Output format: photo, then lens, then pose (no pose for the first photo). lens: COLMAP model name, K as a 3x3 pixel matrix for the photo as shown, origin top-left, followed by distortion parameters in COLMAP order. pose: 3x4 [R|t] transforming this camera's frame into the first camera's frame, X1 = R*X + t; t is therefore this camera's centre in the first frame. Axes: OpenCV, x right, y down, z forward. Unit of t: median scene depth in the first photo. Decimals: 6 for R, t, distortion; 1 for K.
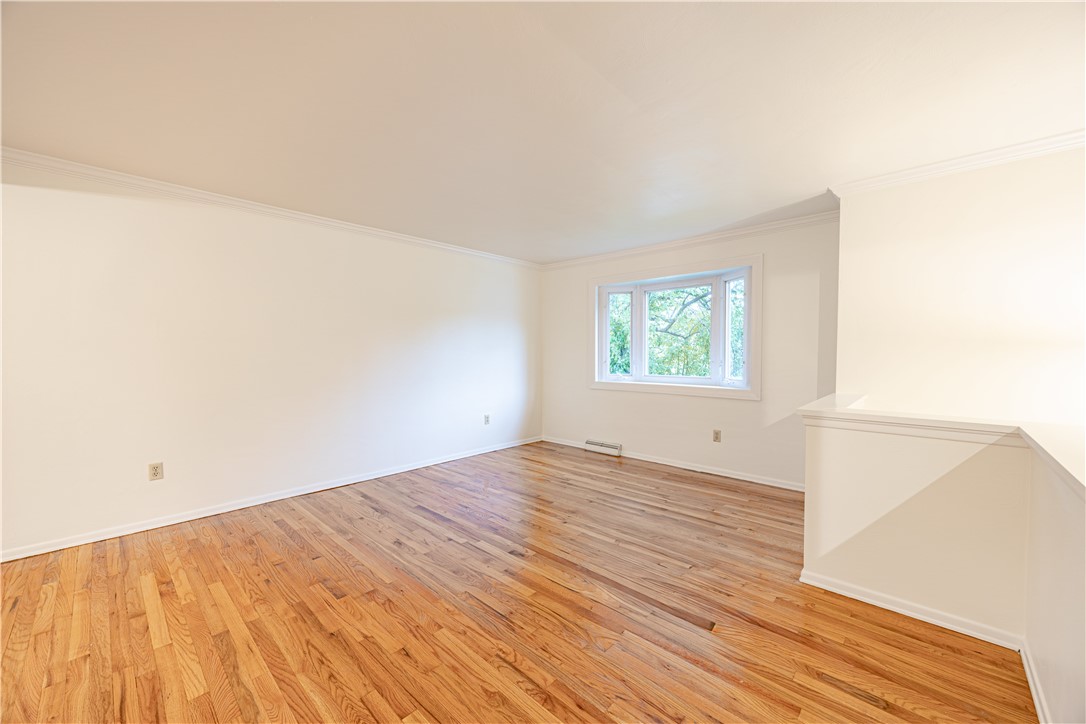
lens RADIAL K [[414.9, 0, 540.6], [0, 414.9, 364.0], [0, 0, 1]] dist [-0.003228, -0.000146]
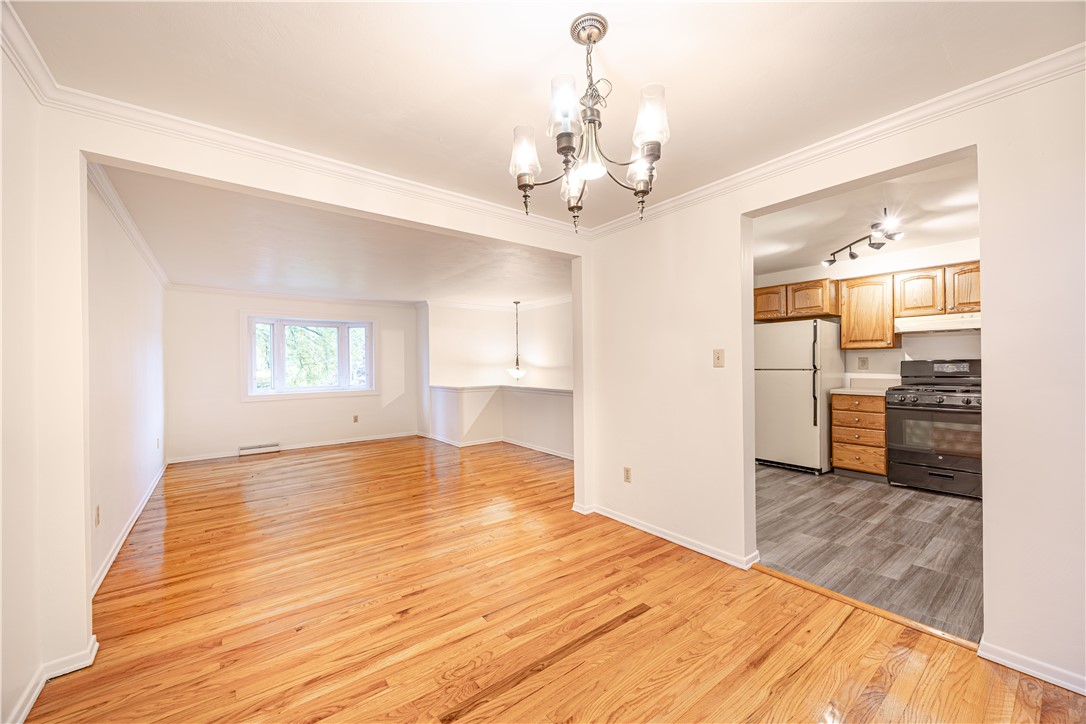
lens RADIAL K [[414.9, 0, 540.6], [0, 414.9, 364.0], [0, 0, 1]] dist [-0.003228, -0.000146]
pose [[0.159220, 0.005013, 0.987230, -1.190659], [0.043444, 0.998983, -0.012079, 0.003002], [-0.986287, 0.044812, 0.158841, -0.023173]]
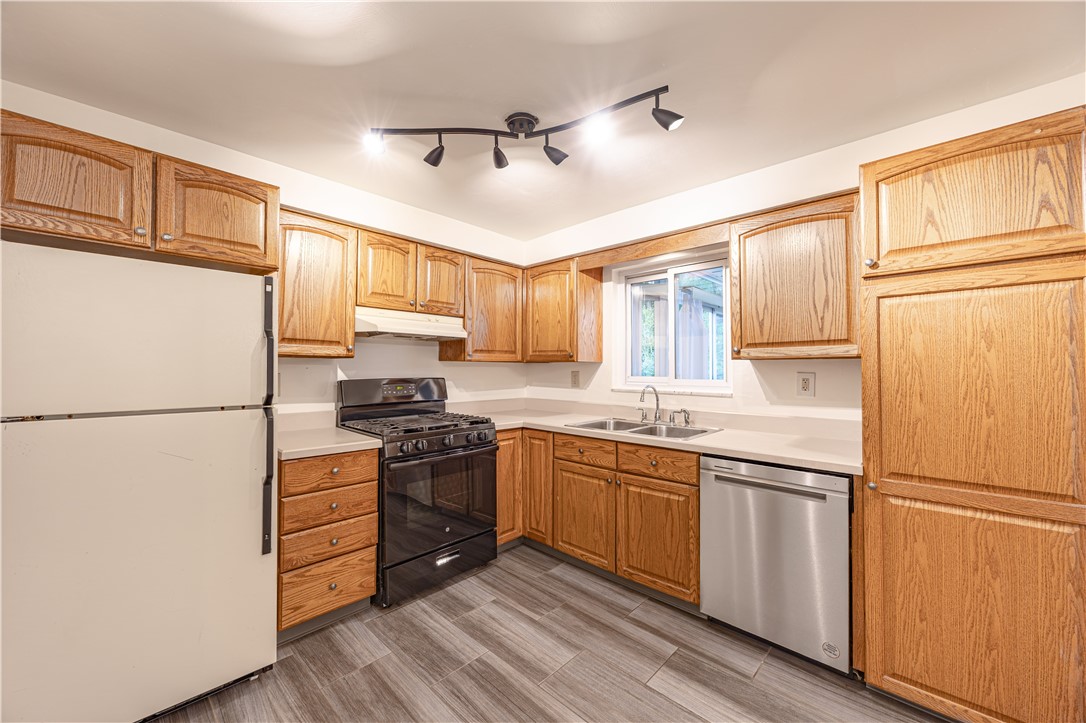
lens RADIAL K [[419.1, 0, 540.5], [0, 419.1, 364.9], [0, 0, 1]] dist [0.000546, 0.000080]
pose [[-0.999969, 0.000503, 0.007880, -0.224936], [0.000696, 0.999701, 0.024459, -0.017699], [-0.007865, 0.024463, -0.999670, -0.147983]]
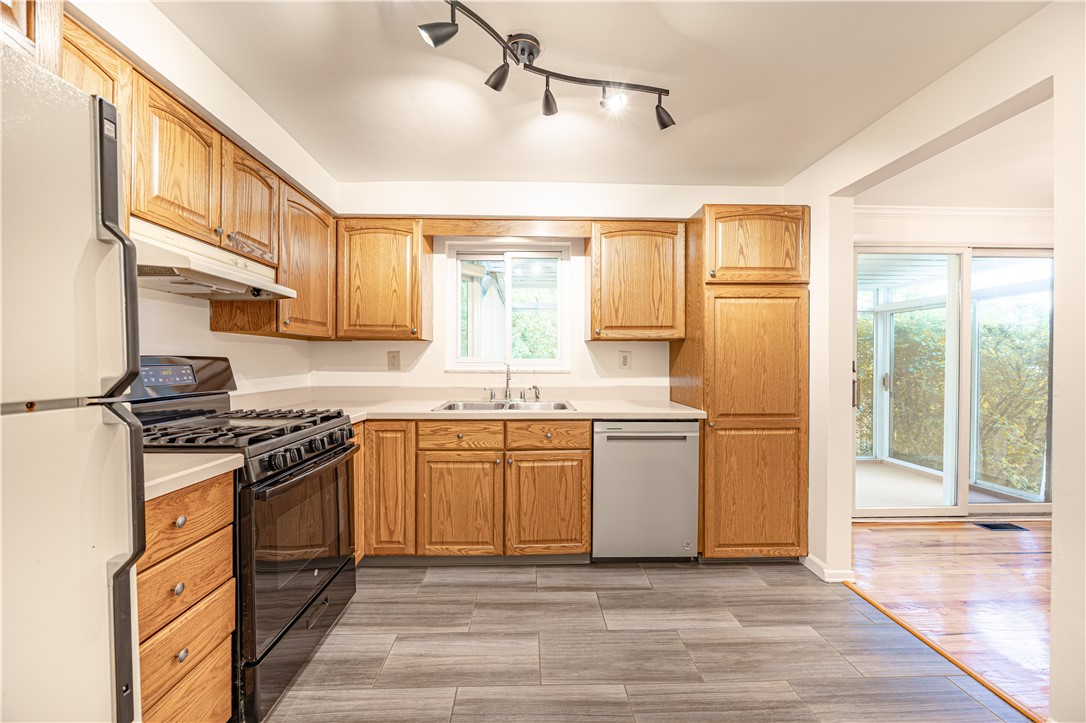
lens RADIAL K [[419.1, 0, 540.5], [0, 419.1, 364.9], [0, 0, 1]] dist [0.000546, 0.000080]
pose [[-0.709005, 0.008949, -0.705147, 0.067707], [-0.023310, 0.999076, 0.036117, 0.009271], [0.704819, 0.042044, -0.708141, -0.311738]]
